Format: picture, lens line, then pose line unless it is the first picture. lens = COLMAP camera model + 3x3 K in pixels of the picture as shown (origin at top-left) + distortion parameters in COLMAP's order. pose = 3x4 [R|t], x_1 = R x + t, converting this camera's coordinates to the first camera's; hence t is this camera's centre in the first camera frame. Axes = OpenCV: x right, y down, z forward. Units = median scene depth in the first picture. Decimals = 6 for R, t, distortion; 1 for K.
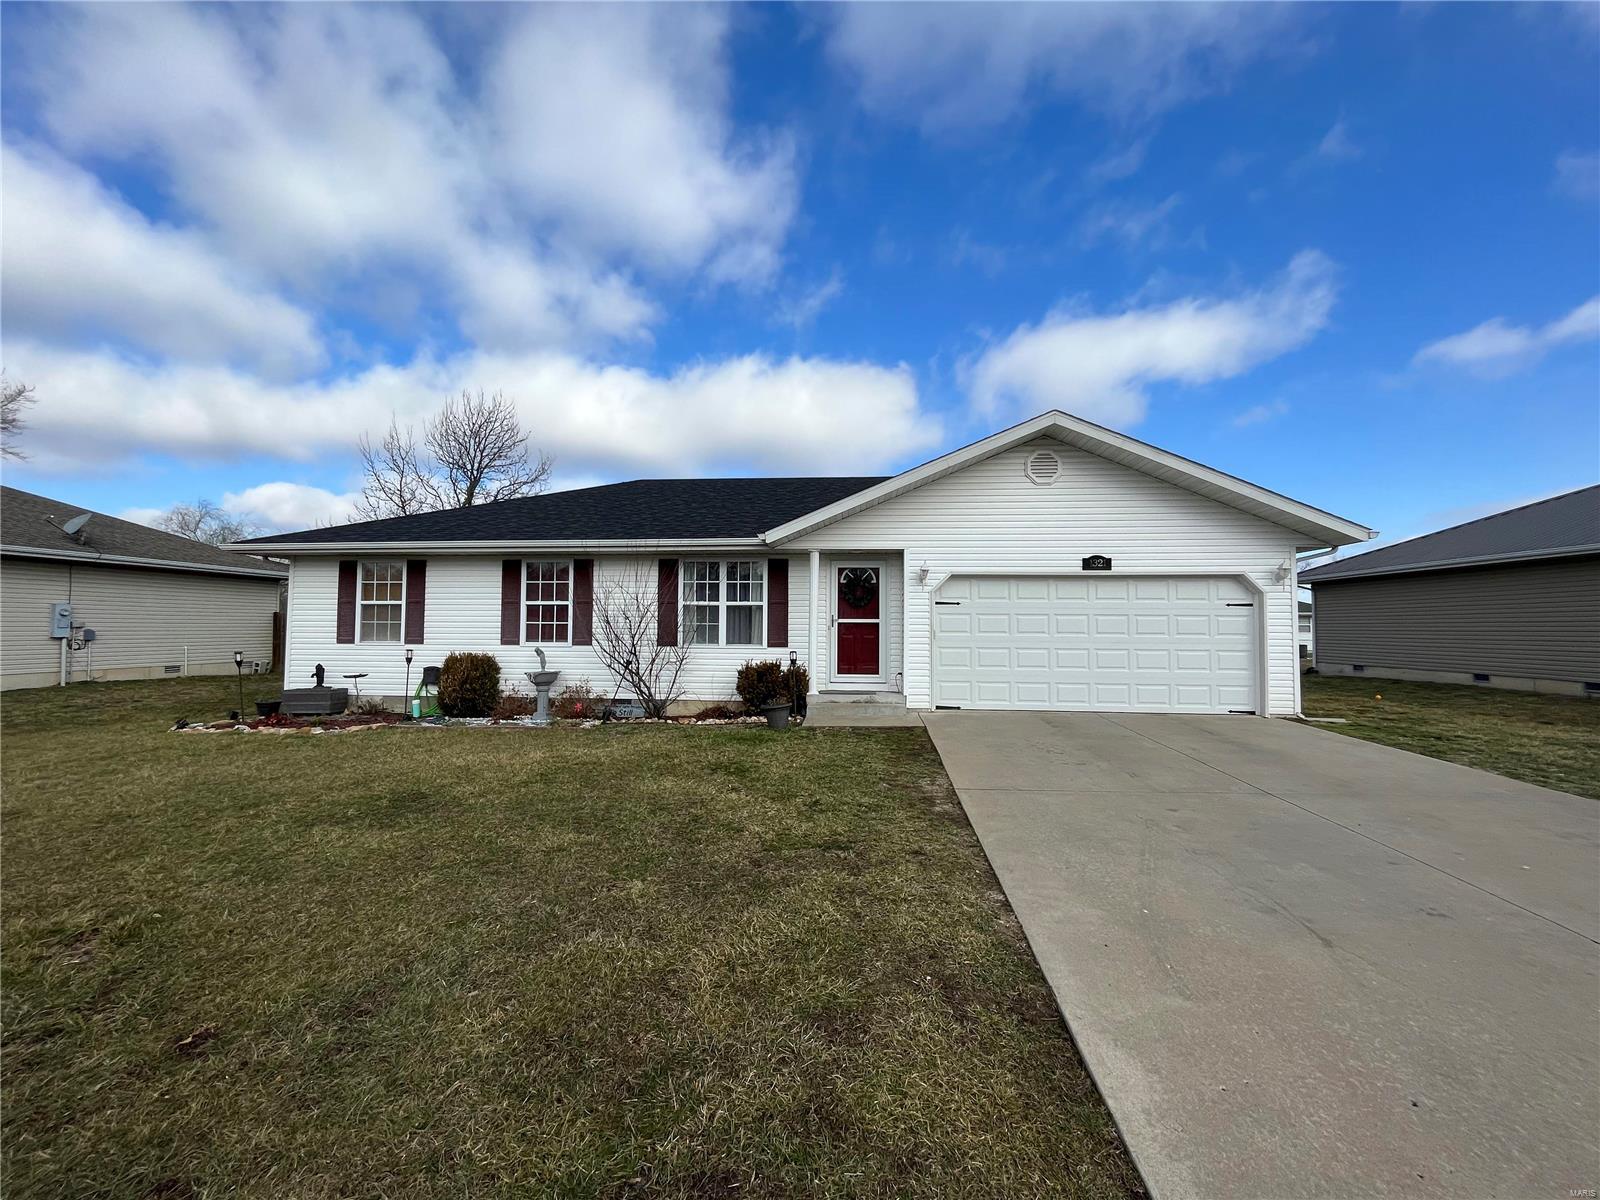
lens RADIAL K [[648.2, 0, 797.3], [0, 648.2, 598.0], [0, 0, 1]] dist [-0.001488, -0.000573]
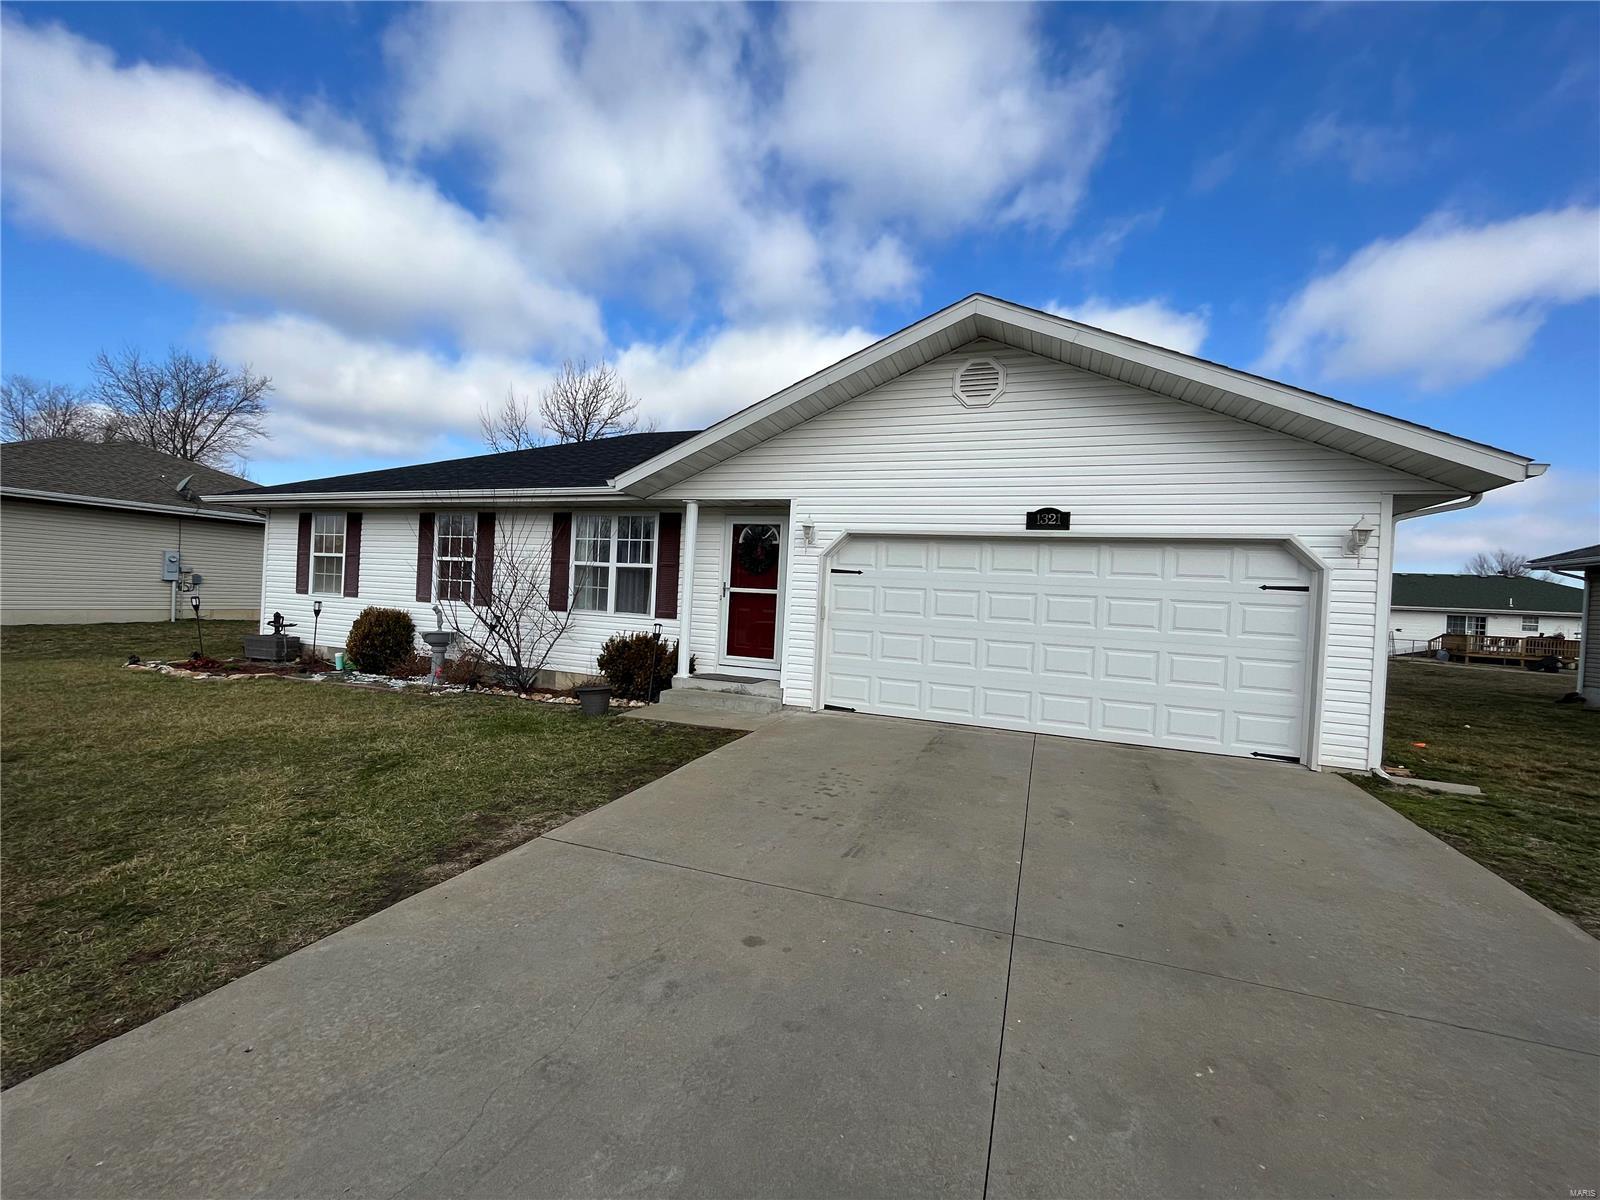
lens RADIAL K [[648.2, 0, 798.0], [0, 648.2, 600.8], [0, 0, 1]] dist [-0.001488, -0.000573]
pose [[0.960941, 0.043882, -0.273250, 0.365437], [-0.031699, 0.998303, 0.048845, 0.006493], [0.274930, -0.038275, 0.960702, 0.241323]]
